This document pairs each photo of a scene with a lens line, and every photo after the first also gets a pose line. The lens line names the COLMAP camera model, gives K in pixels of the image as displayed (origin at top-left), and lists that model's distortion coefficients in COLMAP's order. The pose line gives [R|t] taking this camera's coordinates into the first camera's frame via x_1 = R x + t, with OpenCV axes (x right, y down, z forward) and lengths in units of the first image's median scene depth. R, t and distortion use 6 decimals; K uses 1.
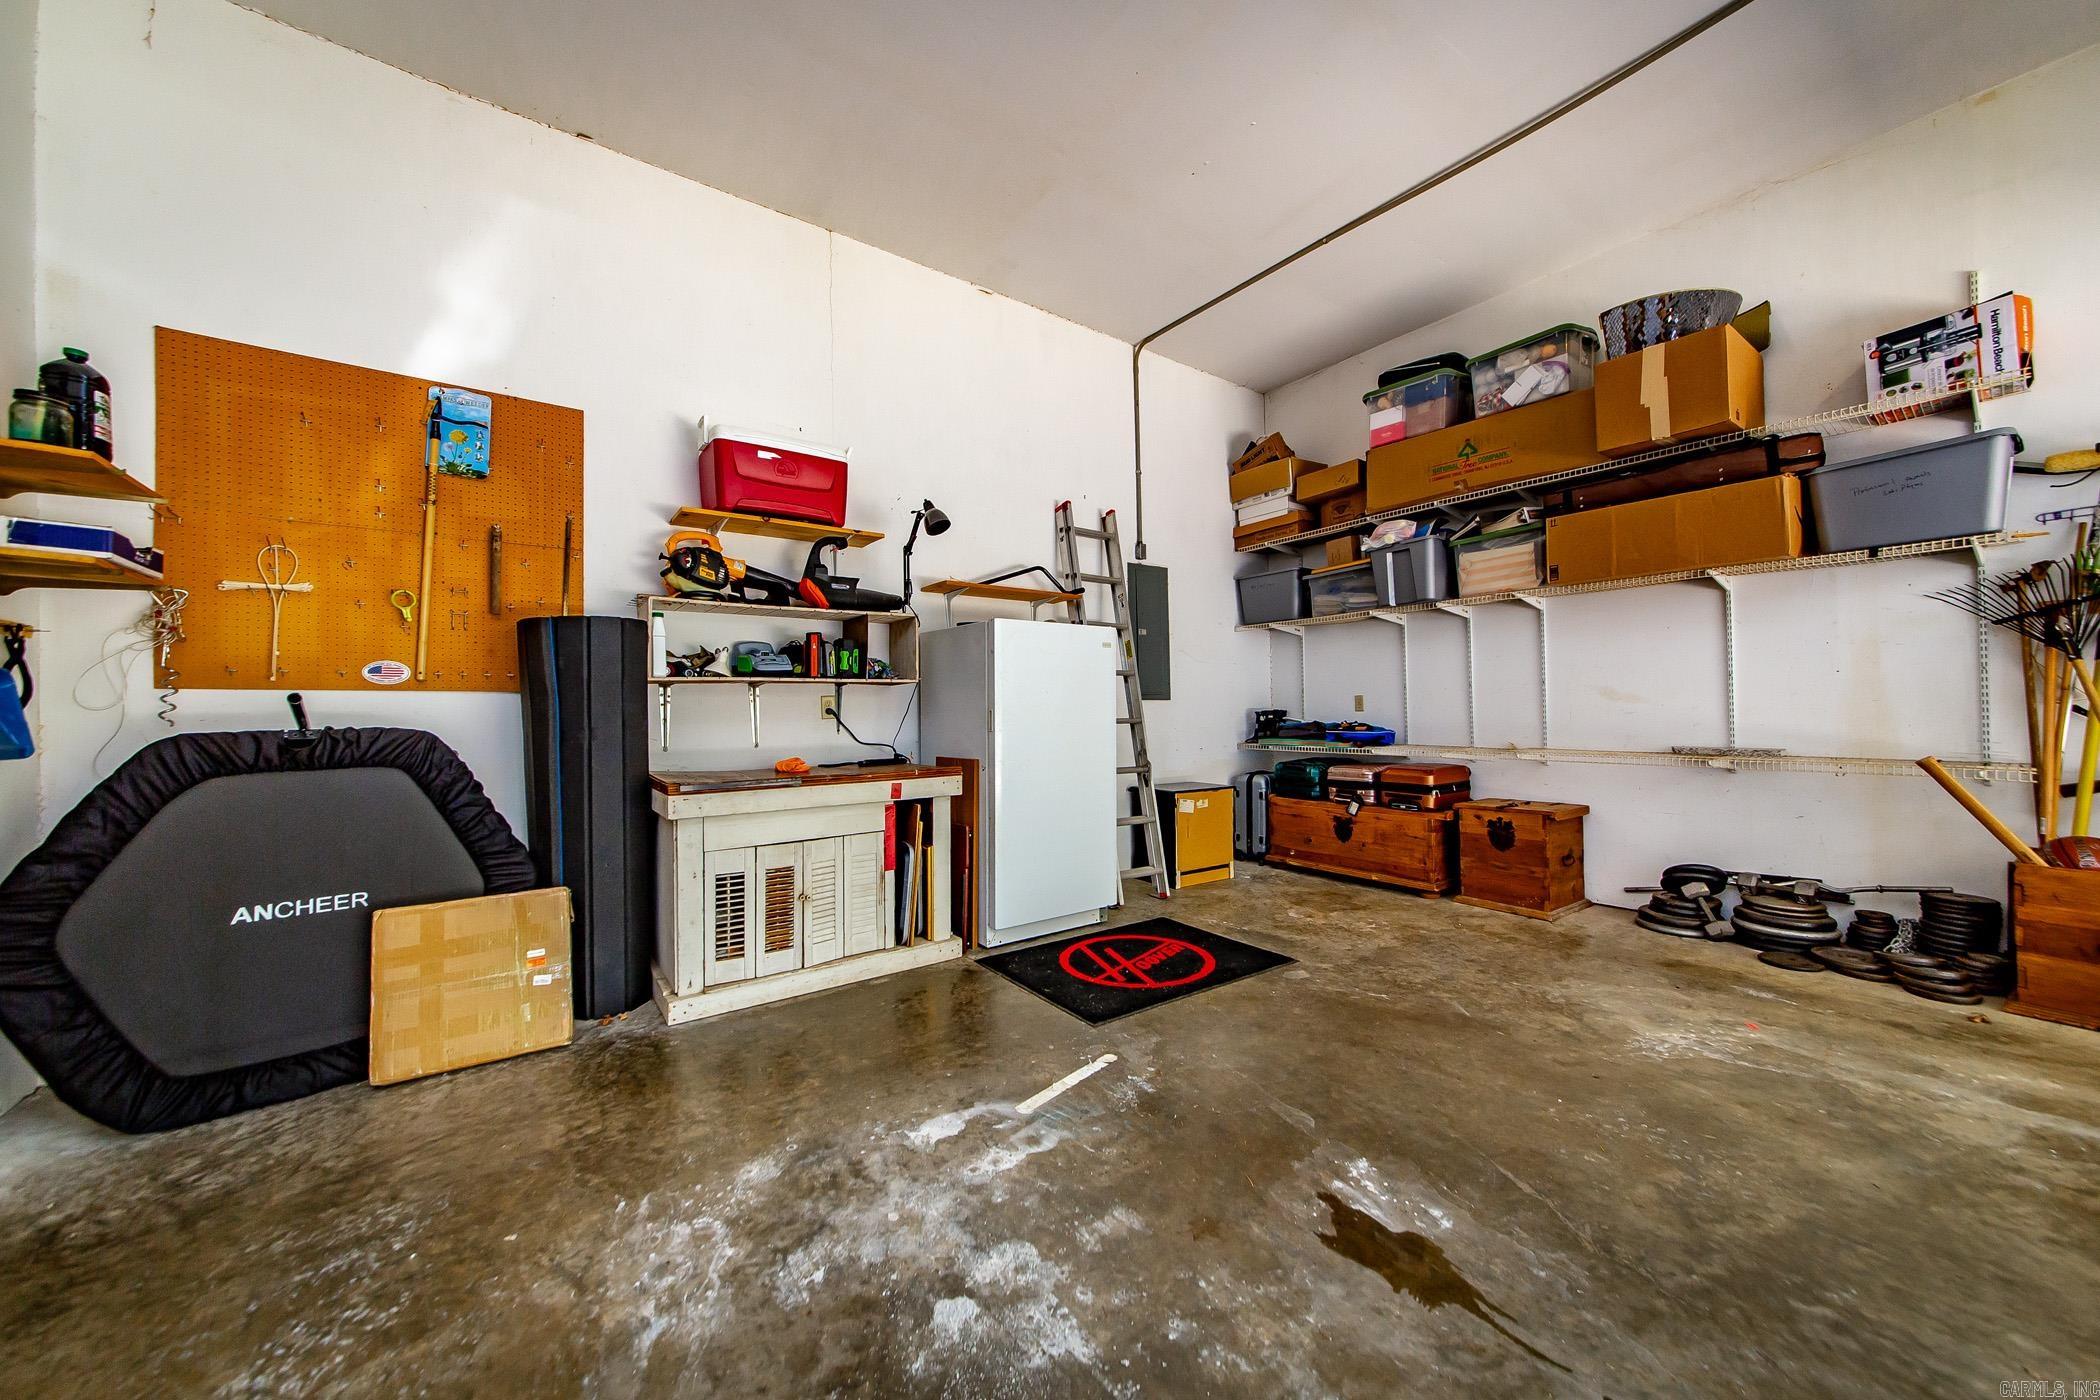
lens RADIAL K [[740.1, 0, 1050.0], [0, 740.1, 700.0], [0, 0, 1]] dist [0.000519, 0.000296]
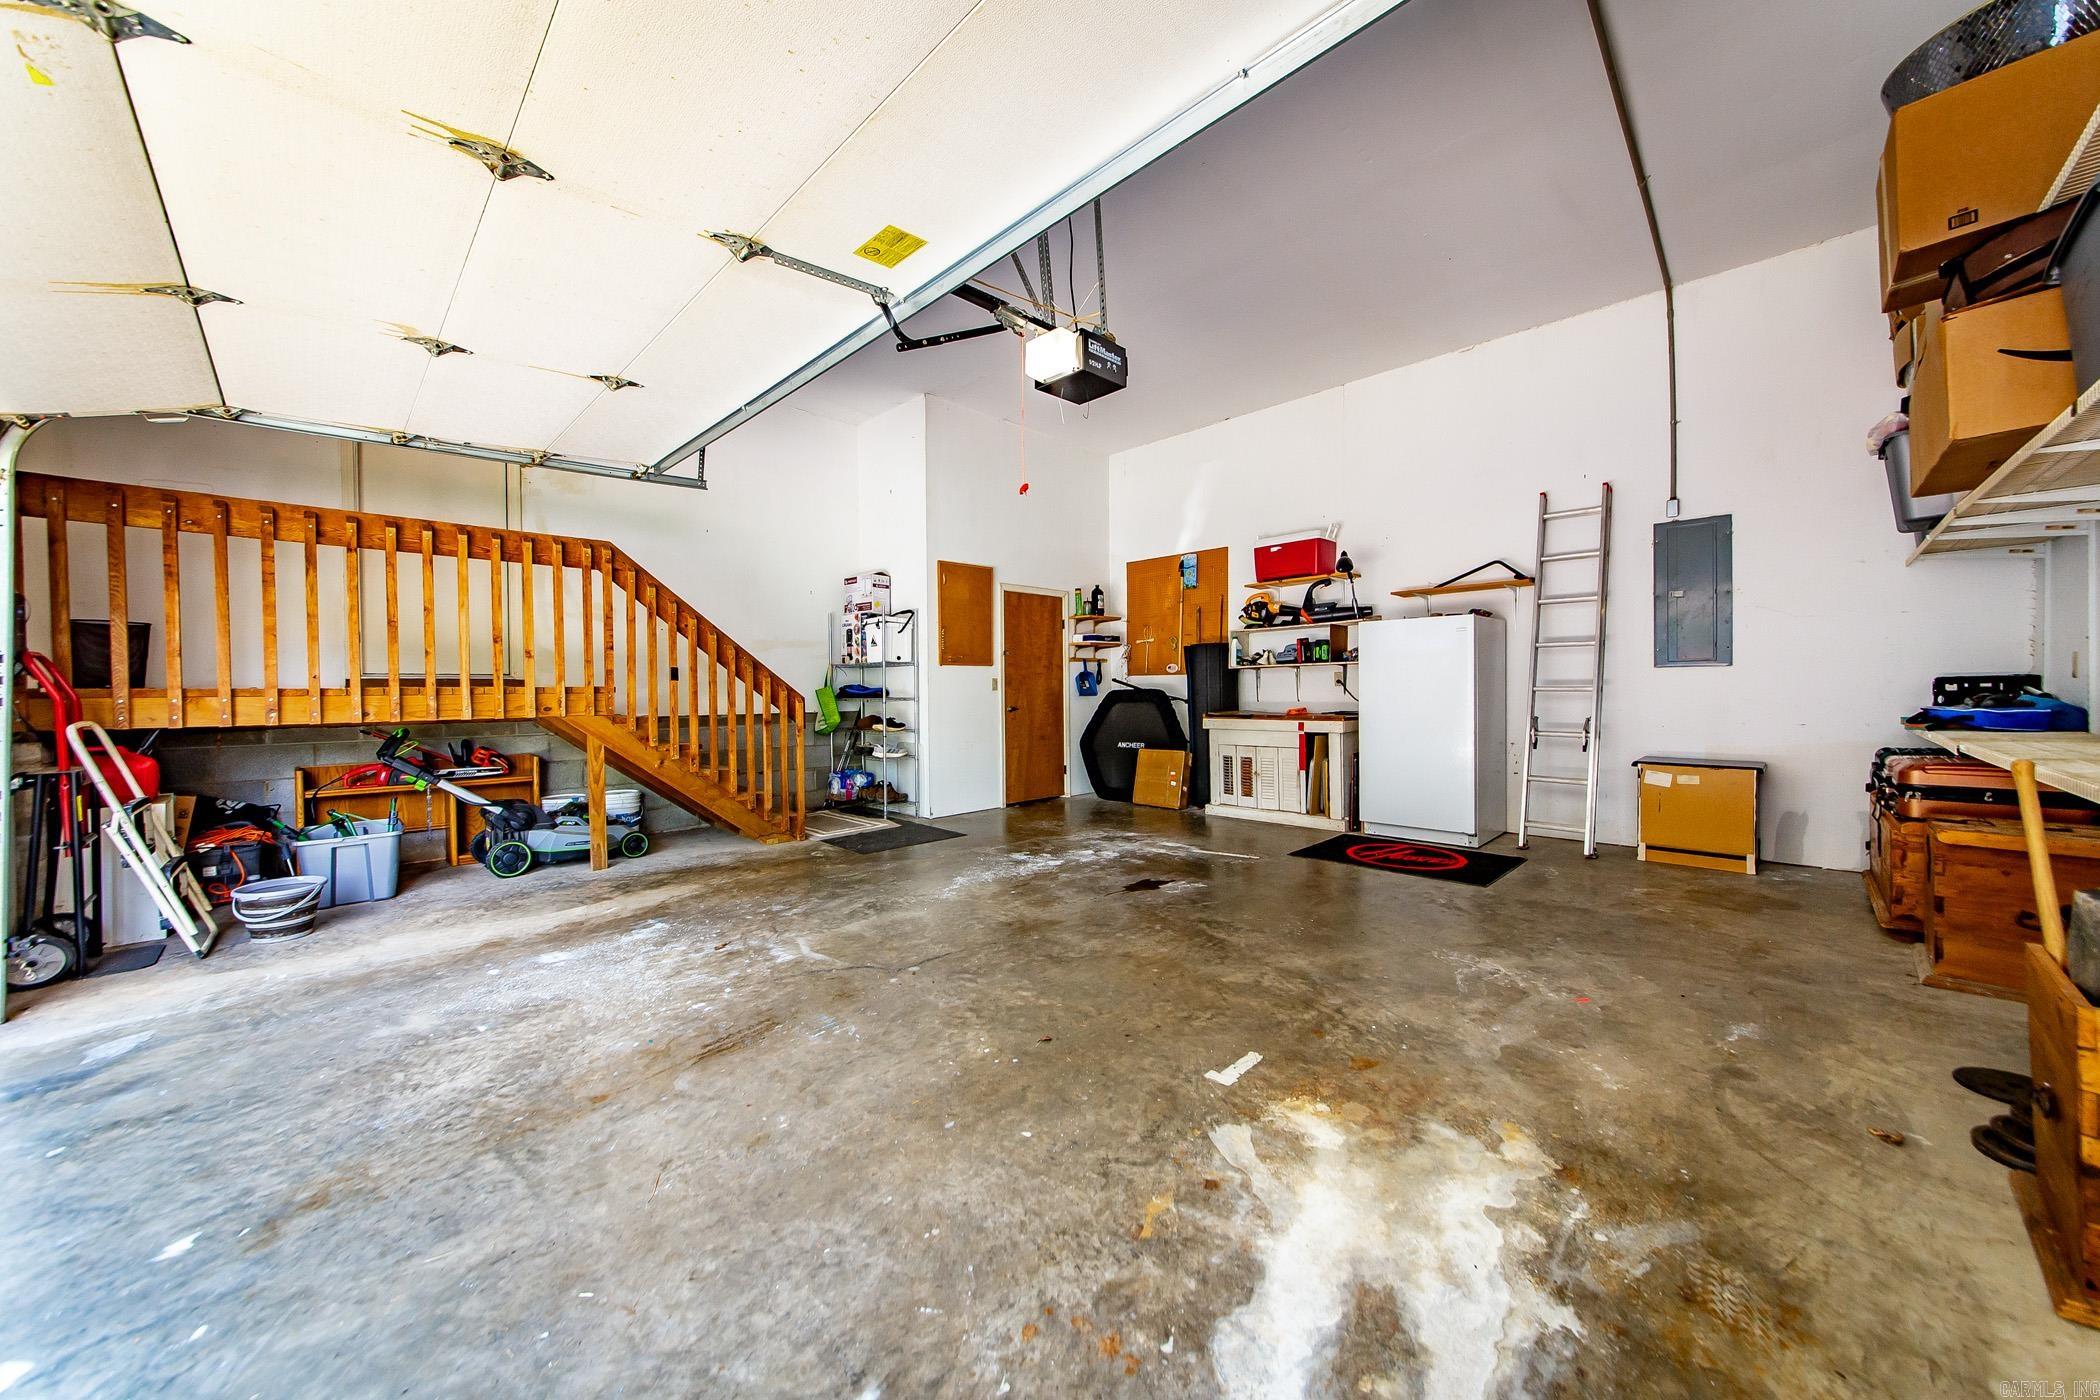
lens RADIAL K [[740.1, 0, 1050.0], [0, 740.1, 700.0], [0, 0, 1]] dist [0.000519, 0.000296]
pose [[0.158423, 0.023922, -0.987081, 1.576743], [0.028761, 0.999170, 0.028831, -0.011783], [0.986952, -0.032957, 0.157604, 0.124822]]
